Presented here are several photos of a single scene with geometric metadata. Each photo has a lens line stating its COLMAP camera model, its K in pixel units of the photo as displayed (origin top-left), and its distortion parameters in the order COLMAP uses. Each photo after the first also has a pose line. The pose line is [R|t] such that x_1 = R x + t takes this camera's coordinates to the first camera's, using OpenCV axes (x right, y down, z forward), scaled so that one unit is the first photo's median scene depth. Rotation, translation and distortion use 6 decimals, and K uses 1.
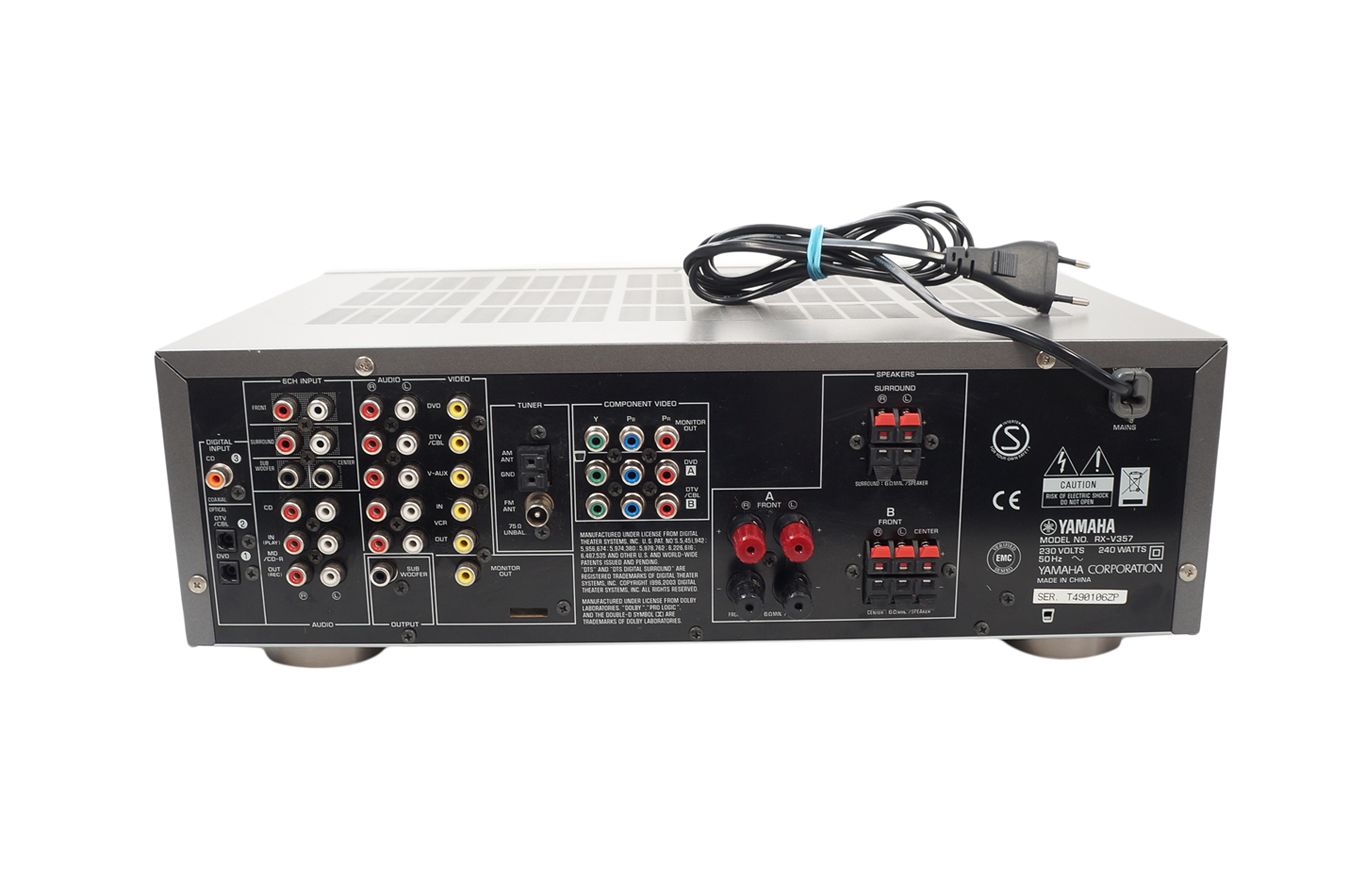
lens RADIAL K [[1165.2, 0, 673.9], [0, 1165.2, 411.2], [0, 0, 1]] dist [-0.069486, 0.005071]
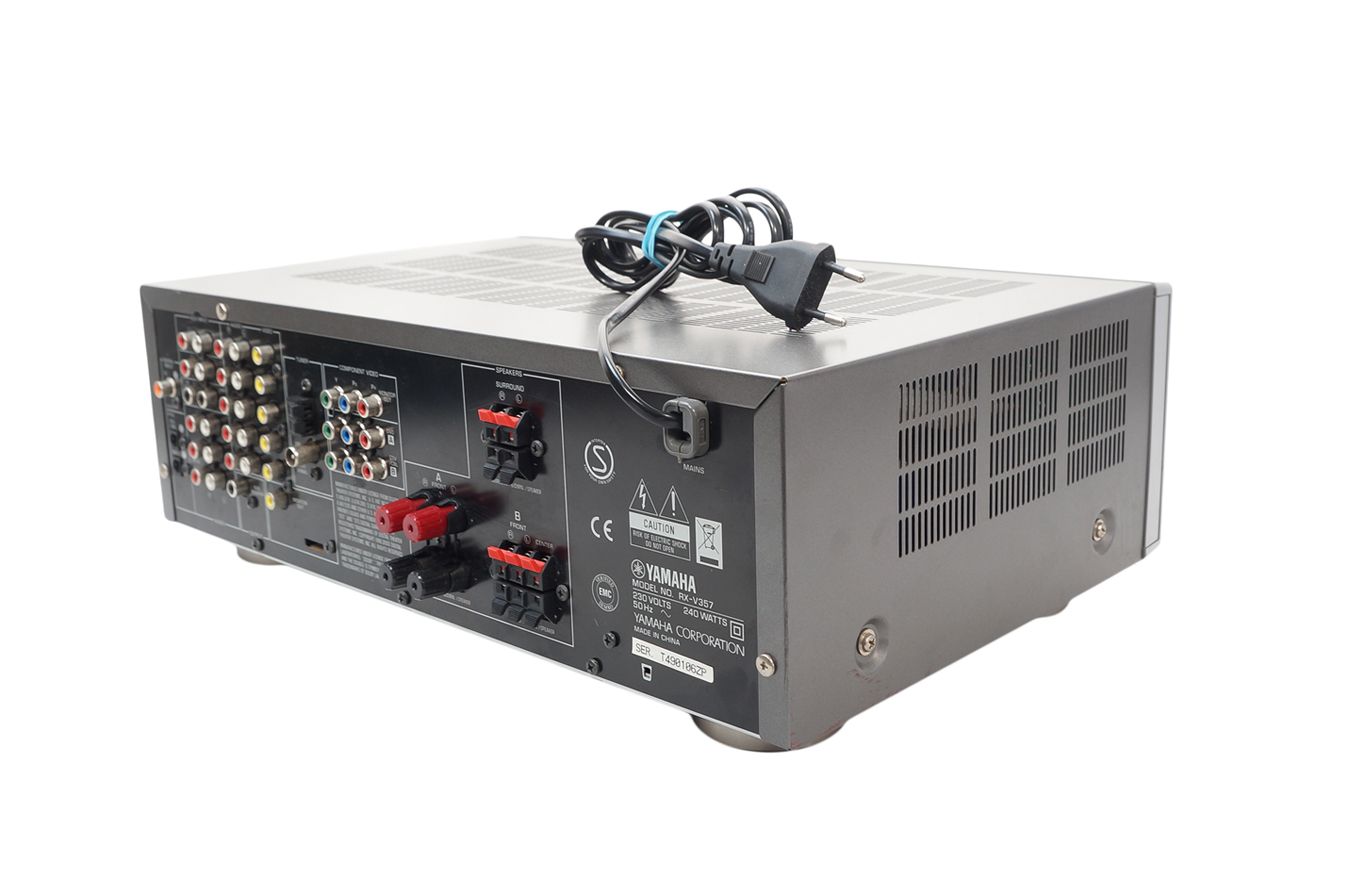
lens RADIAL K [[1455.4, 0, 674.5], [0, 1455.4, 447.5], [0, 0, 1]] dist [-0.001771, -0.003765]
pose [[0.708799, 0.155671, -0.688020, 1.091104], [-0.132984, 0.987345, 0.086396, -0.089339], [0.692762, 0.030258, 0.720531, 0.225680]]
